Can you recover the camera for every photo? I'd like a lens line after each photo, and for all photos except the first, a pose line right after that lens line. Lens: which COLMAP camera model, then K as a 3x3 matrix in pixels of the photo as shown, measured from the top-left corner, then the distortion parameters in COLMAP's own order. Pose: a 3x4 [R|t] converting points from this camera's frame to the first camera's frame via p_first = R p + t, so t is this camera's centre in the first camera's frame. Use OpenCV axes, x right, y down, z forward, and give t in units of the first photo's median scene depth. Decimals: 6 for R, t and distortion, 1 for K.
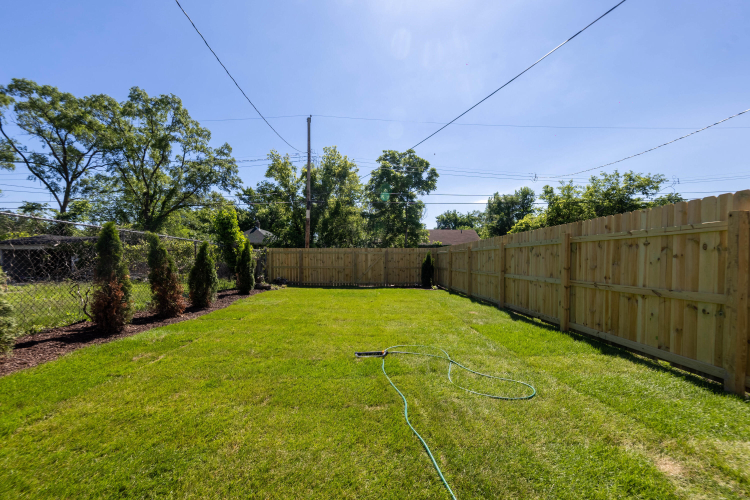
lens RADIAL K [[308.3, 0, 374.6], [0, 308.3, 267.8], [0, 0, 1]] dist [0.008221, -0.003080]
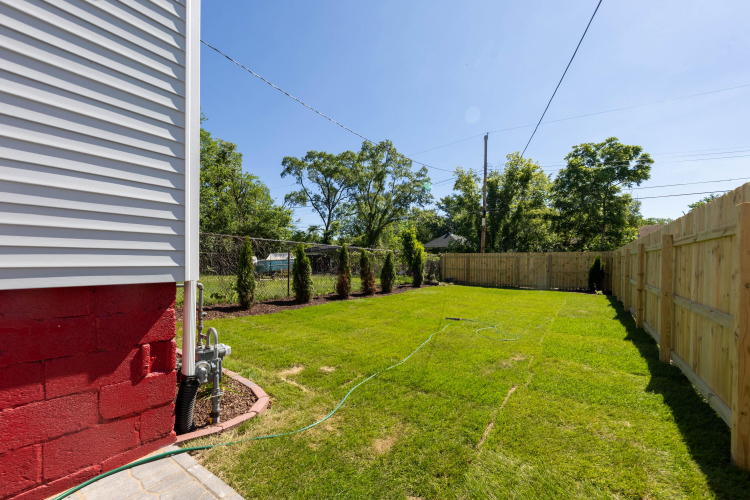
lens RADIAL K [[308.3, 0, 374.6], [0, 308.3, 267.8], [0, 0, 1]] dist [0.008221, -0.003080]
pose [[0.807085, 0.018041, -0.590160, 0.099742], [-0.021688, 0.999764, 0.000903, -0.000129], [0.590037, 0.012070, 0.807286, -0.102322]]
